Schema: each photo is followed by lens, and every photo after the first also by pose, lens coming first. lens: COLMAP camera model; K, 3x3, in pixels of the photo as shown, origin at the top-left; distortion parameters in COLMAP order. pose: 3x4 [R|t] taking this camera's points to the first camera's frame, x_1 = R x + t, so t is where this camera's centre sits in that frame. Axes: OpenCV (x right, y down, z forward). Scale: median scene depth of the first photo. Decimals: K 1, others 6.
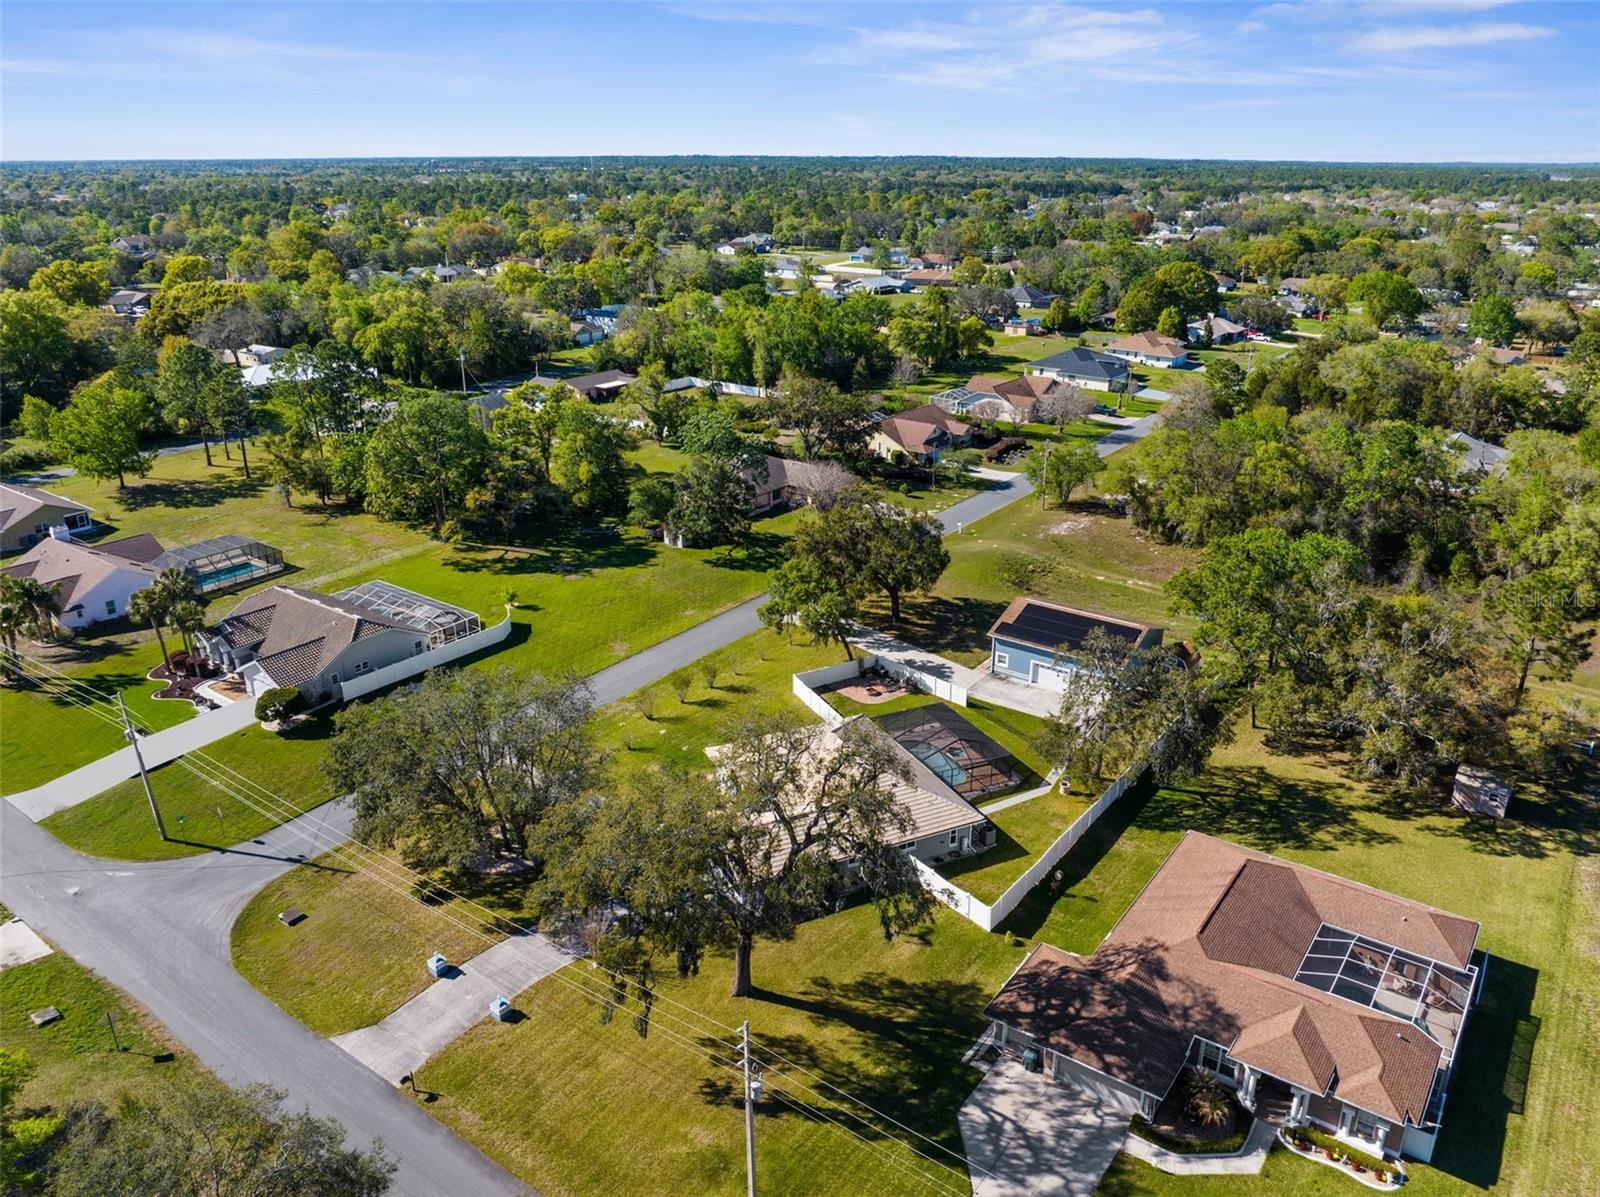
lens RADIAL K [[1163.3, 0, 808.0], [0, 1163.3, 605.5], [0, 0, 1]] dist [-0.034877, -0.000157]
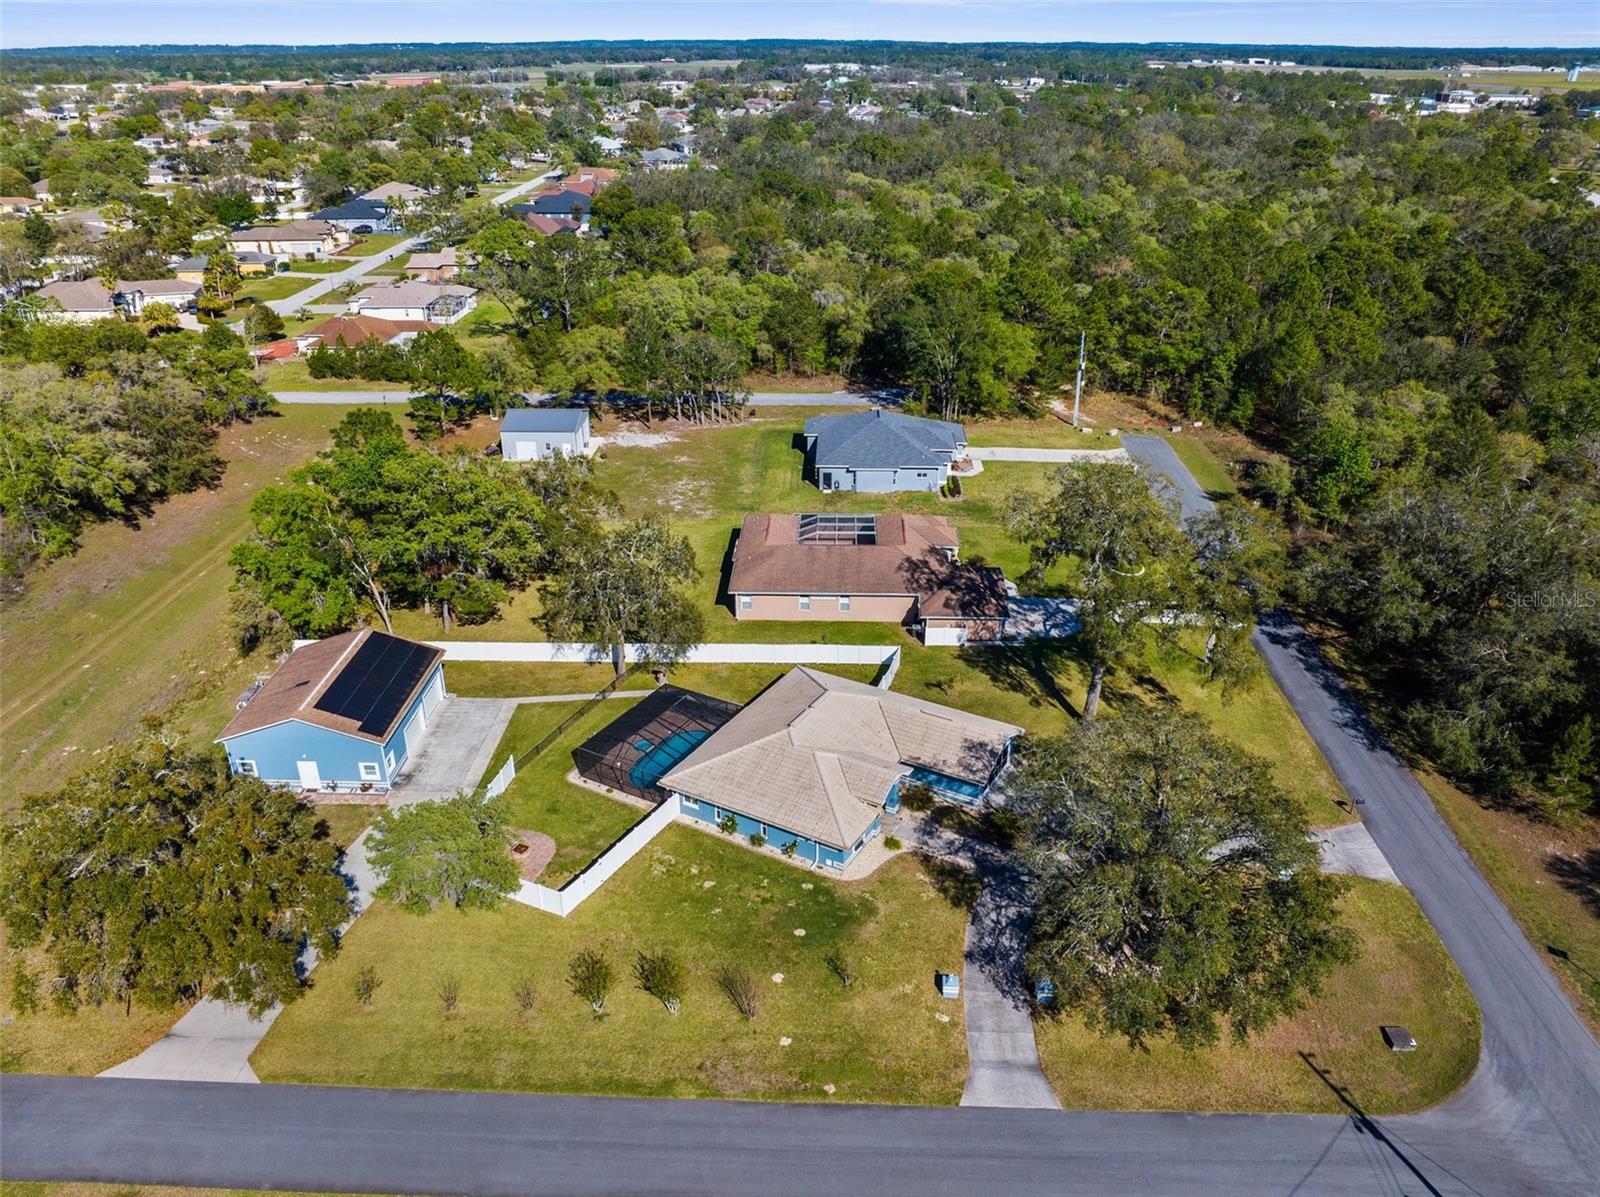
lens RADIAL K [[1173.9, 0, 807.3], [0, 1173.9, 578.1], [0, 0, 1]] dist [-0.038885, 0.009144]
pose [[-0.562942, -0.345874, 0.750645, -0.530957], [0.300893, 0.760134, 0.575899, -0.416864], [-0.769779, 0.550062, -0.323841, 1.049862]]
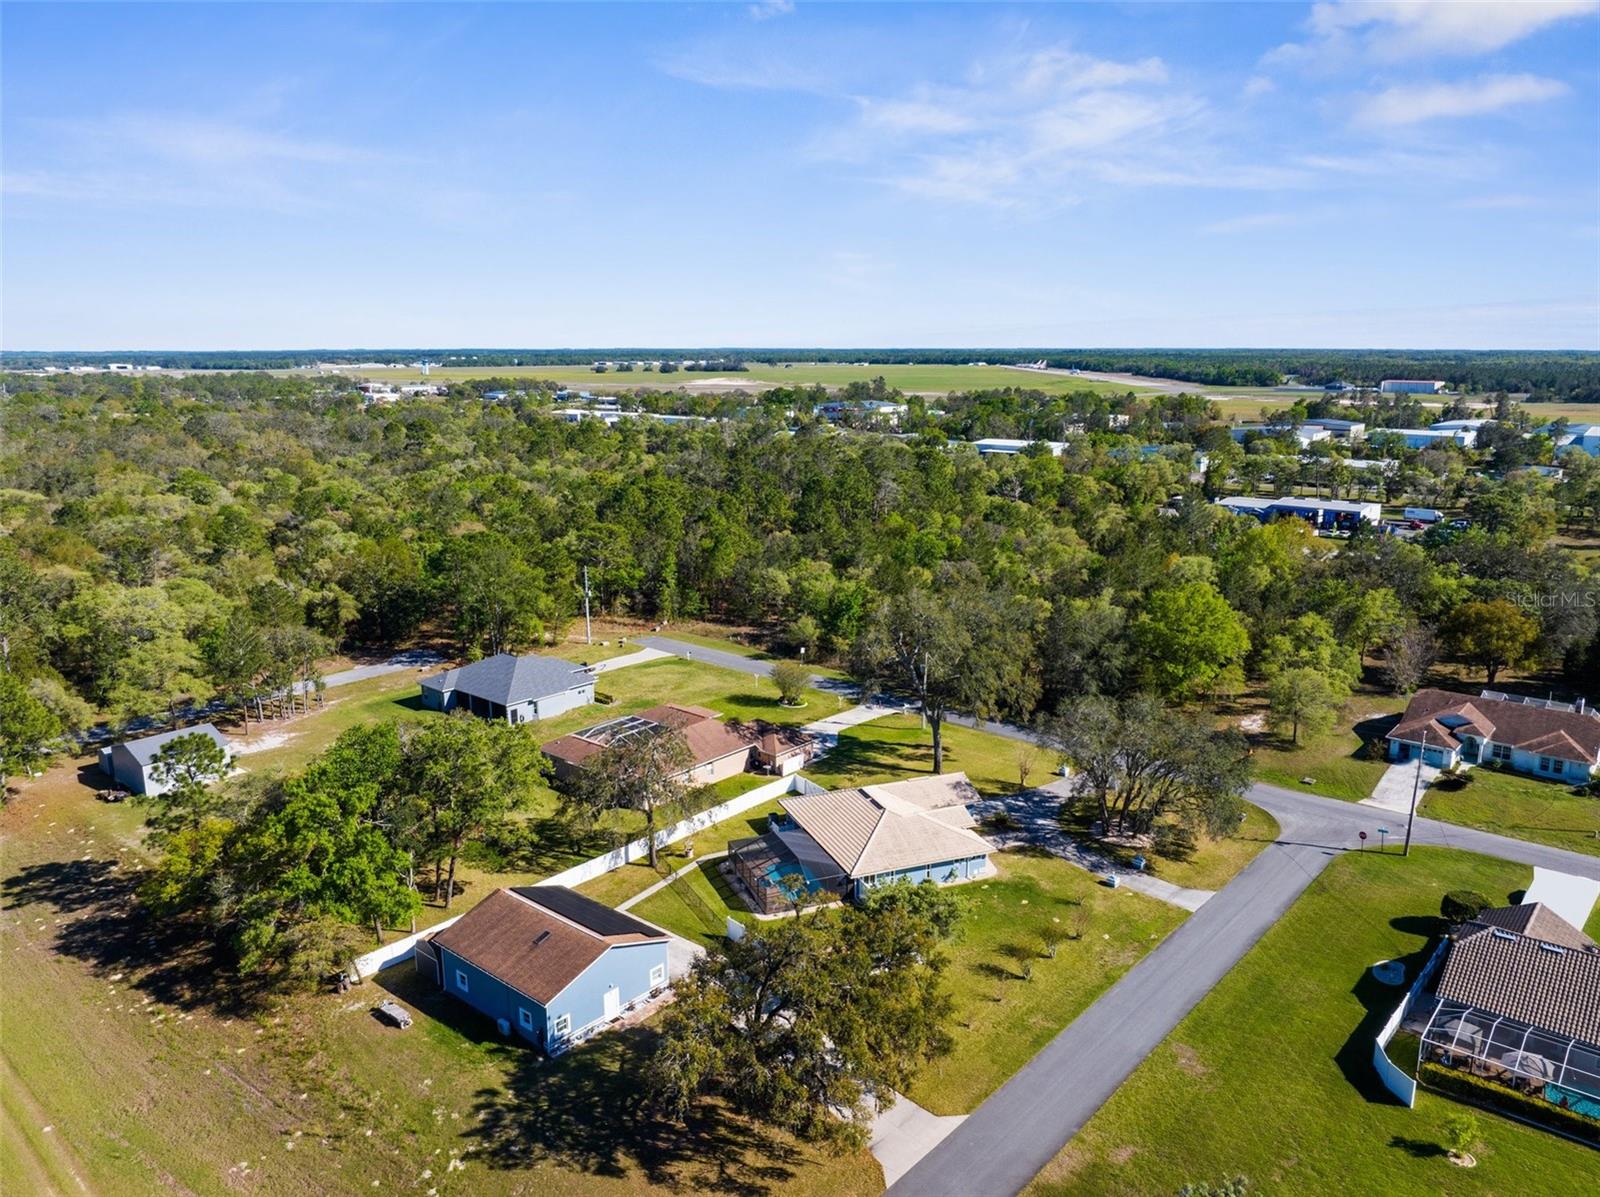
lens RADIAL K [[1163.3, 0, 808.0], [0, 1163.3, 605.5], [0, 0, 1]] dist [-0.034877, -0.000157]
pose [[-0.997158, -0.014884, 0.073849, 0.012346], [0.028836, 0.830217, 0.556693, -0.635452], [-0.069596, 0.557241, -0.827429, 1.626507]]
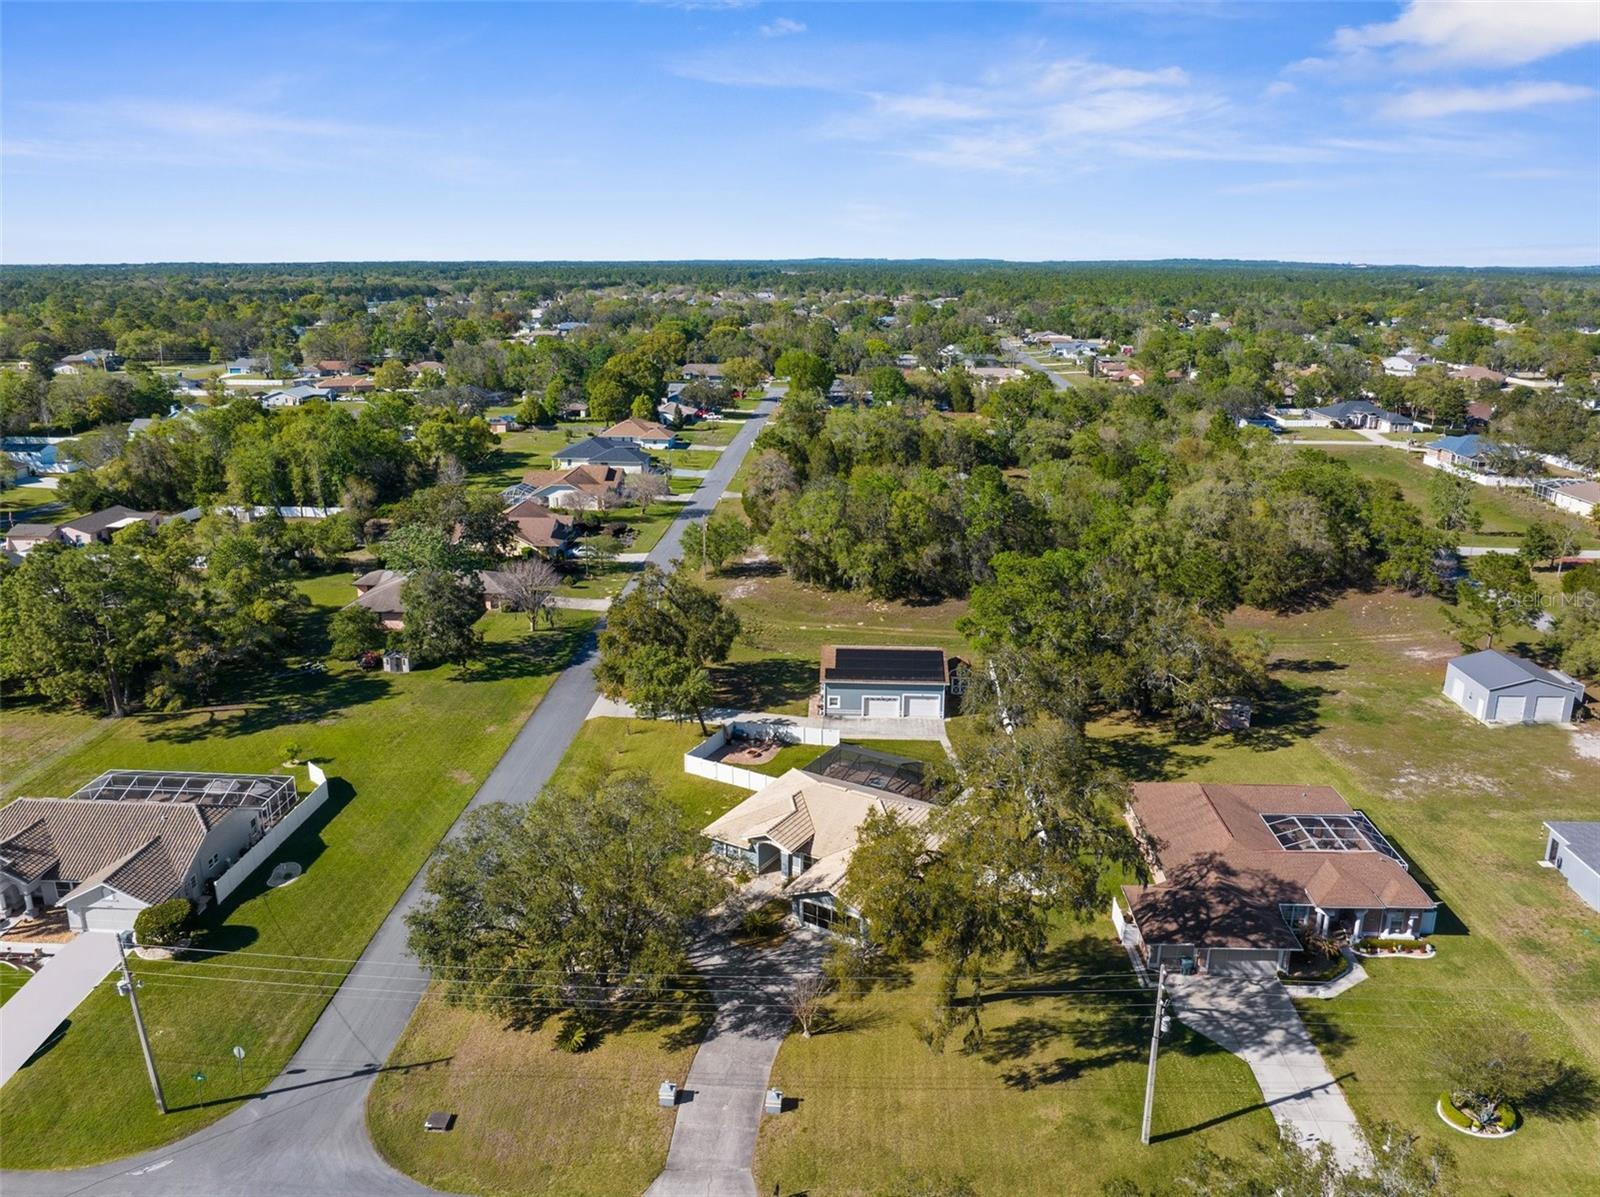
lens RADIAL K [[1173.9, 0, 807.3], [0, 1173.9, 578.1], [0, 0, 1]] dist [-0.038885, 0.009144]
pose [[0.836046, -0.143115, 0.529666, -0.463589], [0.197485, 0.979171, -0.047149, -0.023271], [-0.511886, 0.144020, 0.846895, 0.053073]]
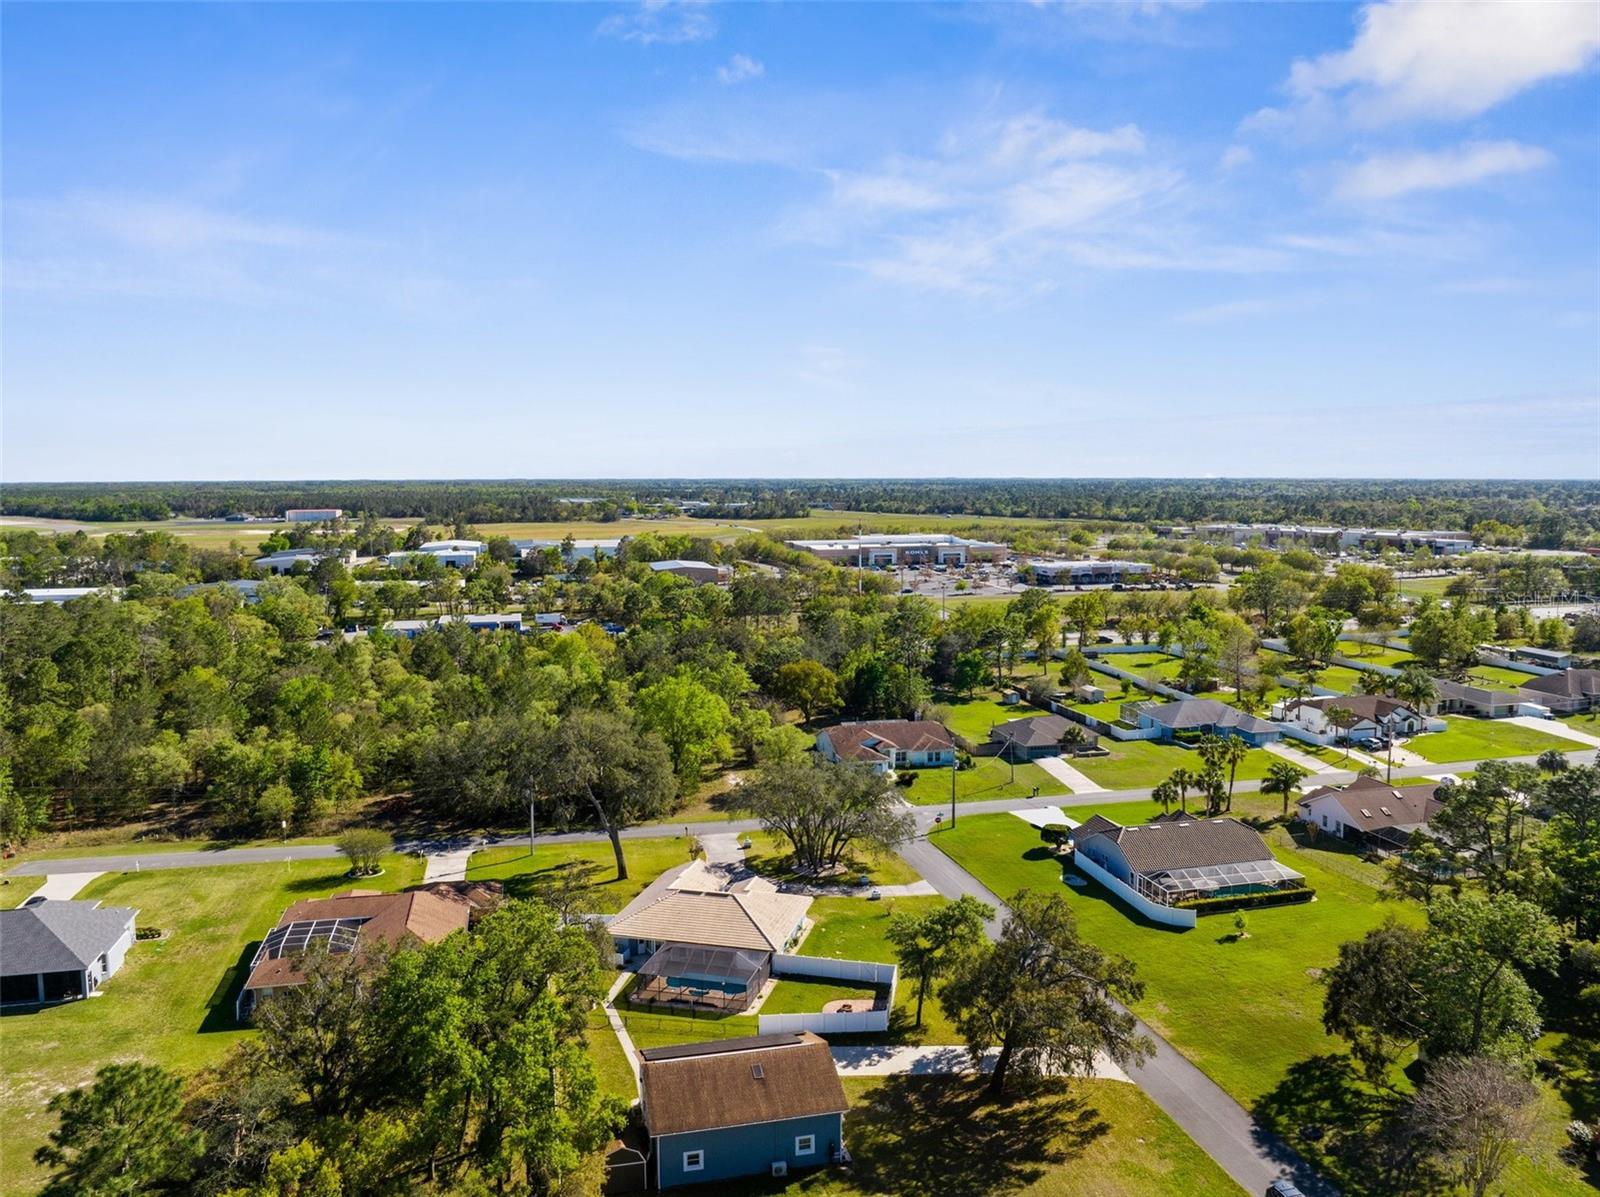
lens RADIAL K [[1163.3, 0, 808.0], [0, 1163.3, 605.5], [0, 0, 1]] dist [-0.034877, -0.000157]
pose [[-0.643629, 0.083951, -0.760719, 0.809134], [-0.277415, 0.900779, 0.334123, -0.559932], [0.713290, 0.426086, -0.556478, 1.428737]]
